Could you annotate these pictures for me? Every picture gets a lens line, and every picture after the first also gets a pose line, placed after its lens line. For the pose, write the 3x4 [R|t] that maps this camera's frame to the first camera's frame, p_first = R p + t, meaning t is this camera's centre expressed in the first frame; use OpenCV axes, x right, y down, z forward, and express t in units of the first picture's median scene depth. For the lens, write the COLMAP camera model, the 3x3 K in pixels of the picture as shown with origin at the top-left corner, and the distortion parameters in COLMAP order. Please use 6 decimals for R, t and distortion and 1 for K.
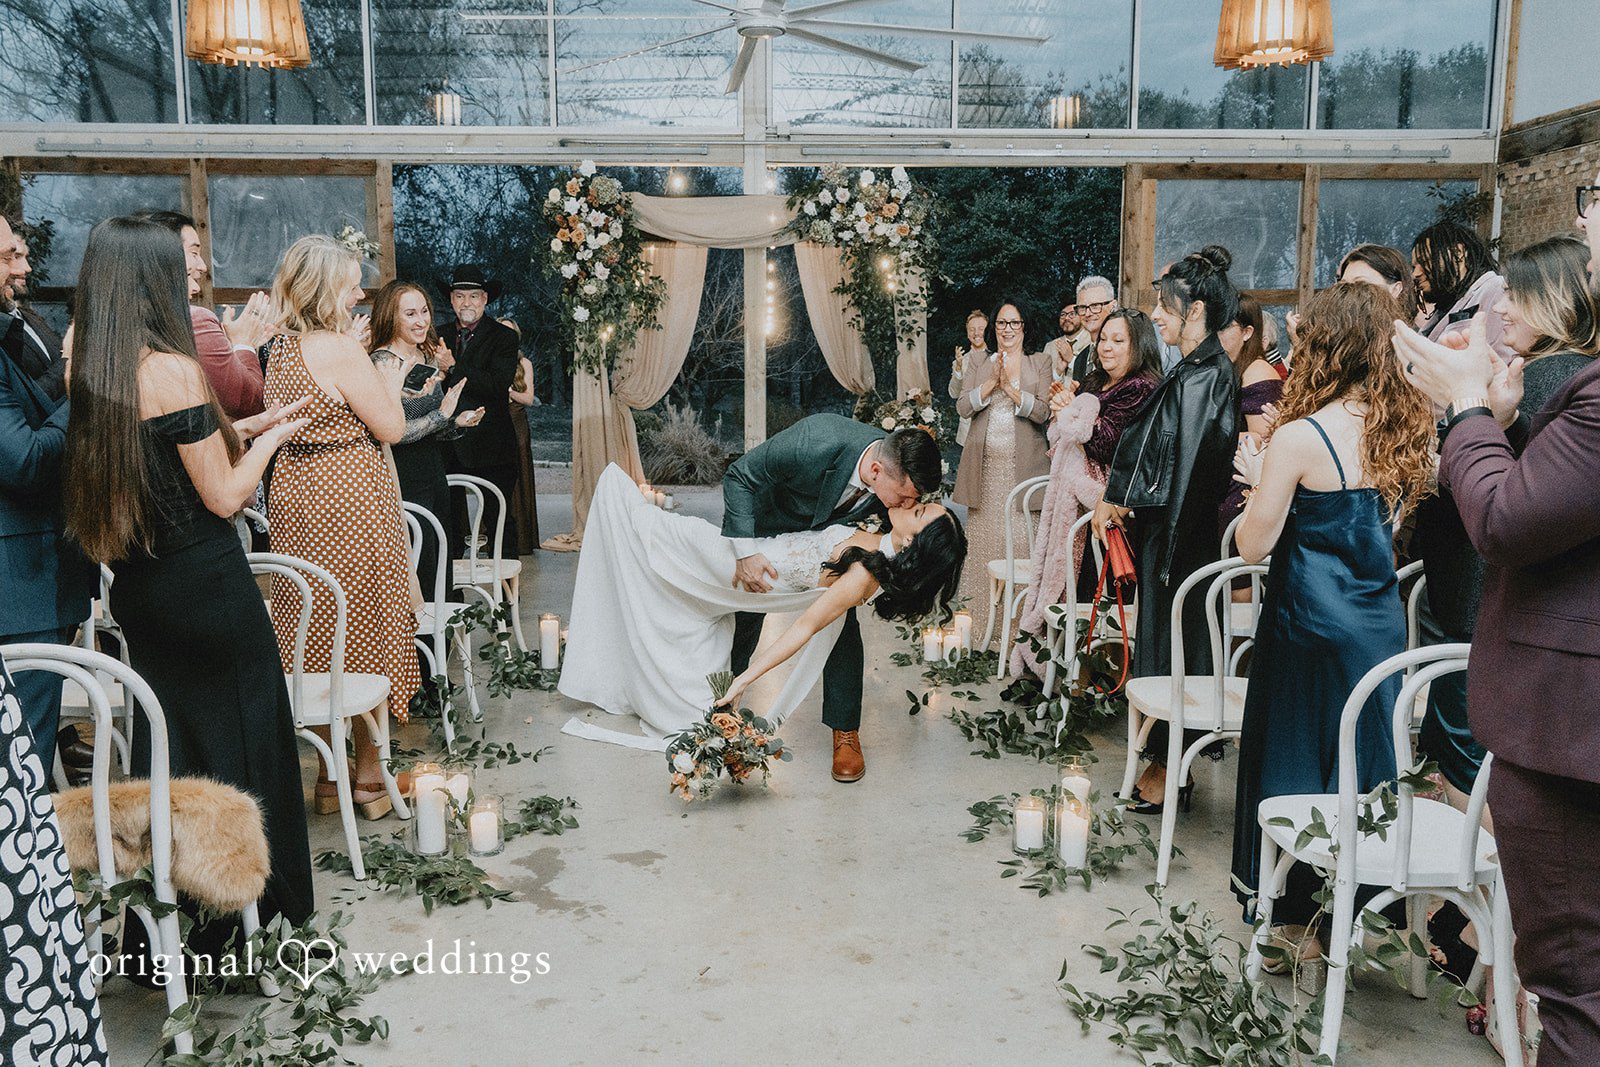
lens RADIAL K [[1324.8, 0, 794.3], [0, 1324.8, 535.3], [0, 0, 1]] dist [0.003019, 0.000203]
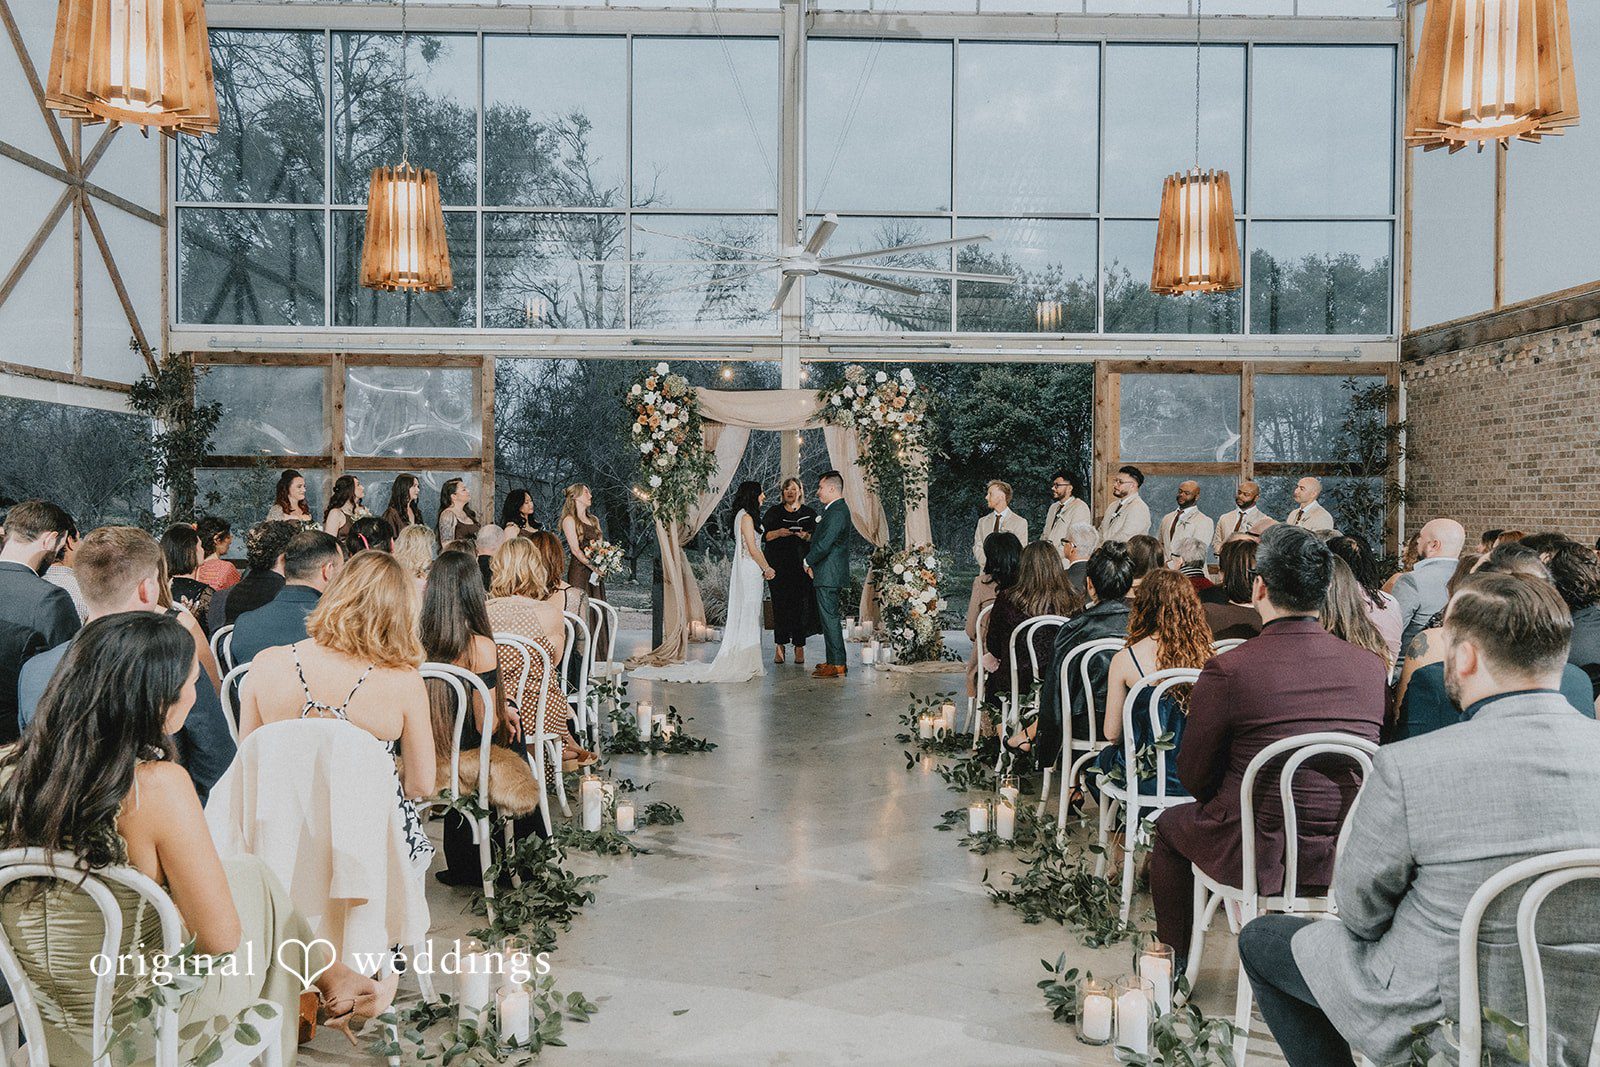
lens RADIAL K [[1399.6, 0, 808.0], [0, 1399.6, 523.7], [0, 0, 1]] dist [-0.002608, -0.006965]
pose [[0.999968, 0.005977, -0.005386, -0.007121], [-0.006619, 0.991703, -0.128376, 0.043527], [0.004574, 0.128407, 0.991711, -0.318050]]
